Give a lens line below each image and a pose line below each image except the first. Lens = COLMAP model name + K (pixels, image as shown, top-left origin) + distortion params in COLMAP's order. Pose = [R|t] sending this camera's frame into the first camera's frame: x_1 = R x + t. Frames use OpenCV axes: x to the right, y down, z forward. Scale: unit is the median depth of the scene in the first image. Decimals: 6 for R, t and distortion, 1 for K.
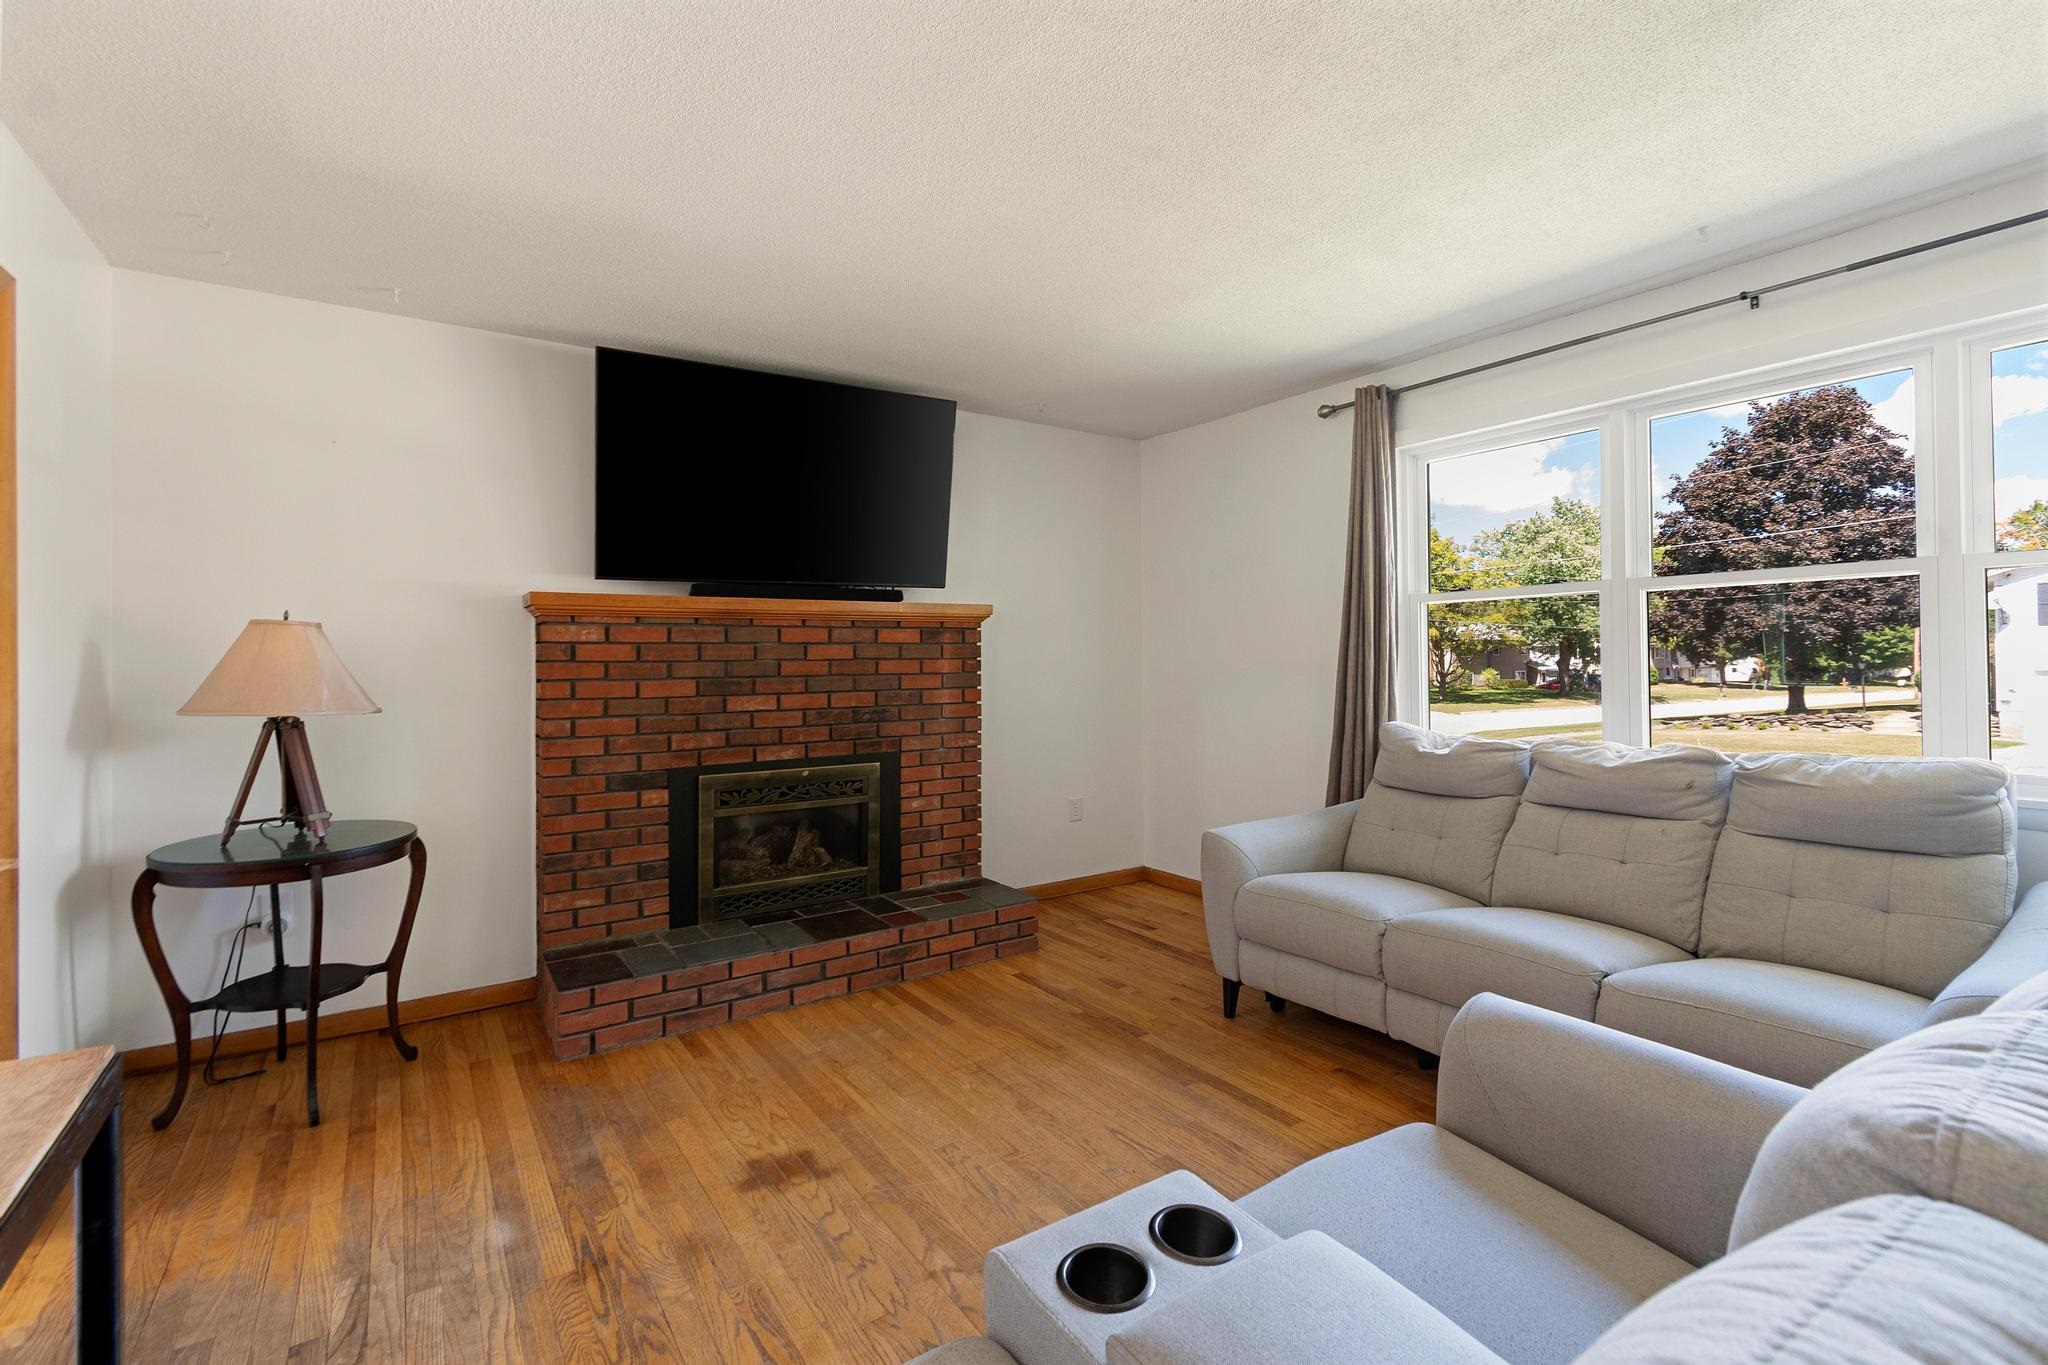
lens RADIAL K [[909.4, 0, 1029.6], [0, 909.4, 645.9], [0, 0, 1]] dist [0.001229, -0.001103]
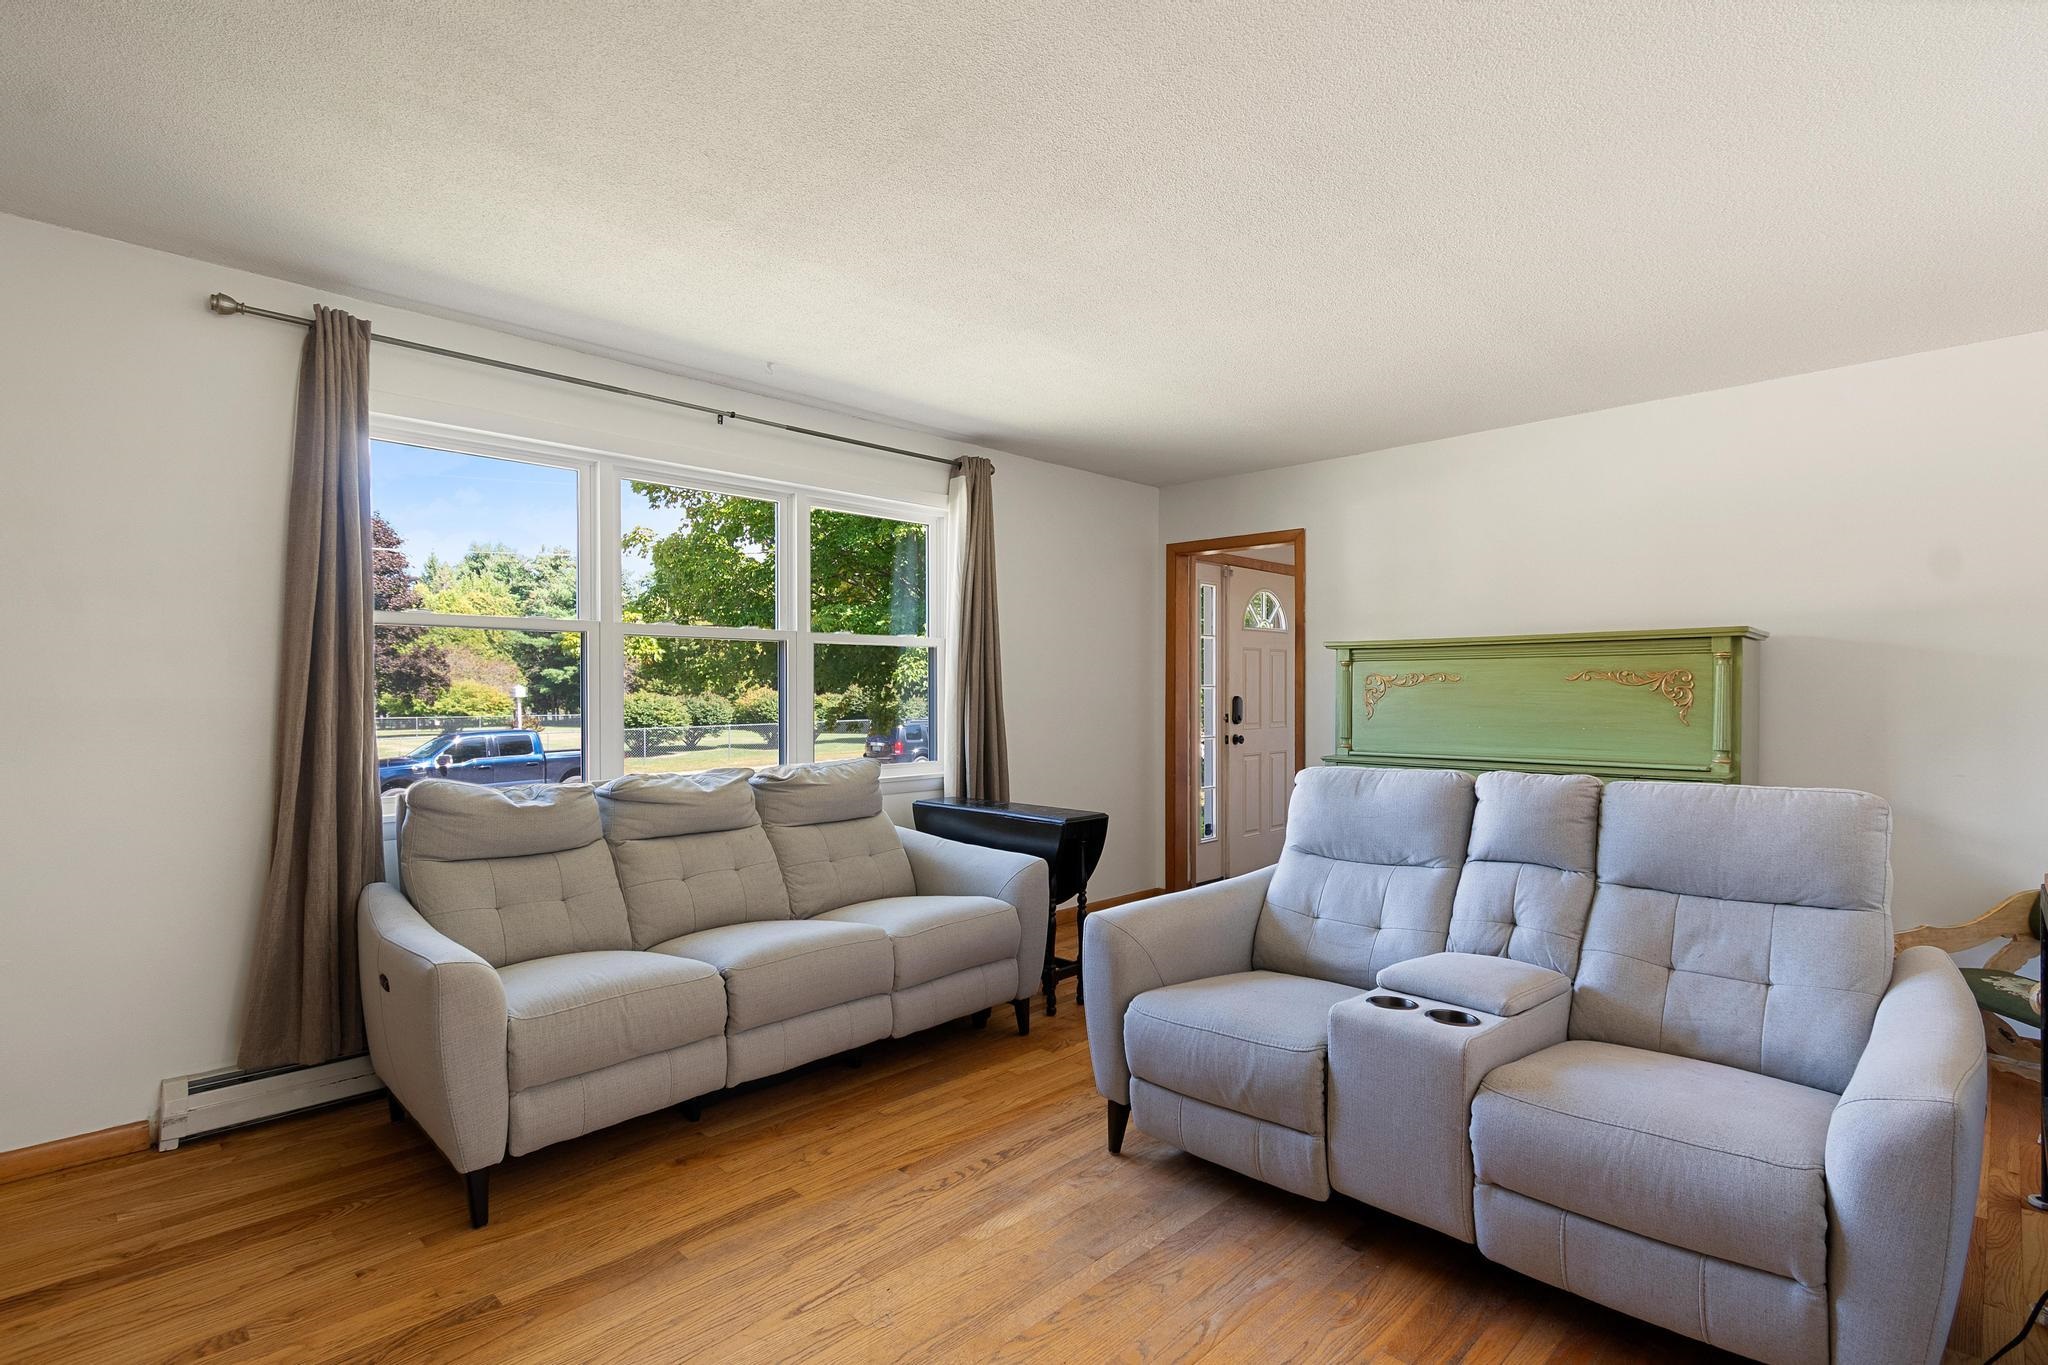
lens RADIAL K [[990.5, 0, 1039.0], [0, 990.5, 691.5], [0, 0, 1]] dist [0.003830, -0.005678]
pose [[-0.189295, 0.011415, 0.981854, -0.599940], [-0.011739, 0.999835, -0.013888, 0.017777], [-0.981850, -0.014155, -0.189129, 0.753844]]
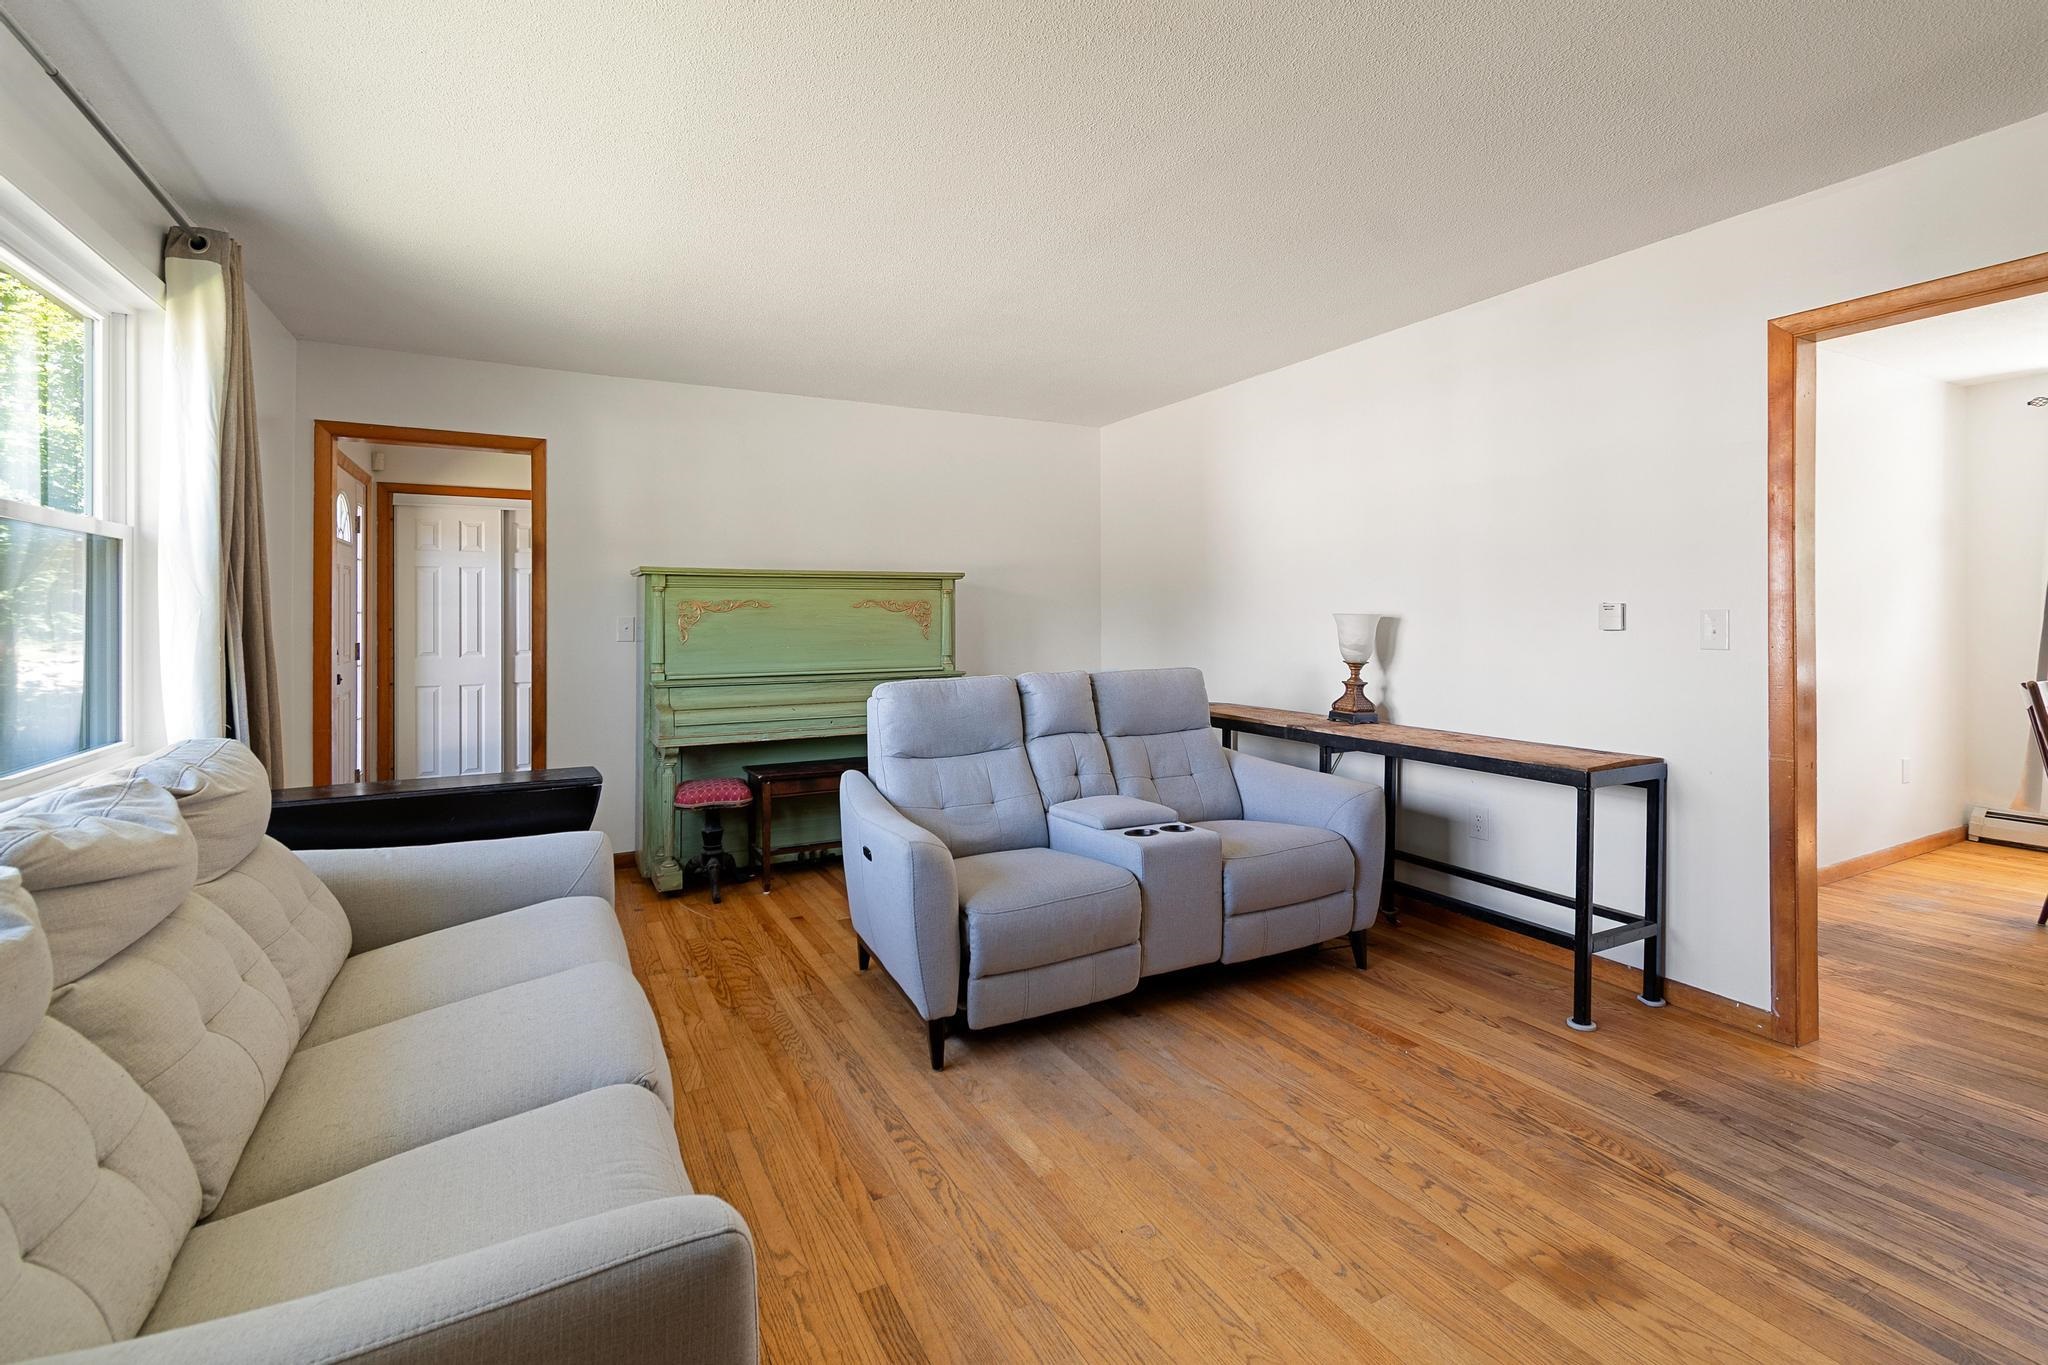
lens RADIAL K [[924.3, 0, 1024.9], [0, 924.3, 615.7], [0, 0, 1]] dist [0.000021, -0.000268]
pose [[-0.992752, 0.014276, 0.119333, 0.067761], [0.012654, 0.999817, -0.014339, 0.016950], [-0.119516, -0.012725, -0.992751, 1.338105]]
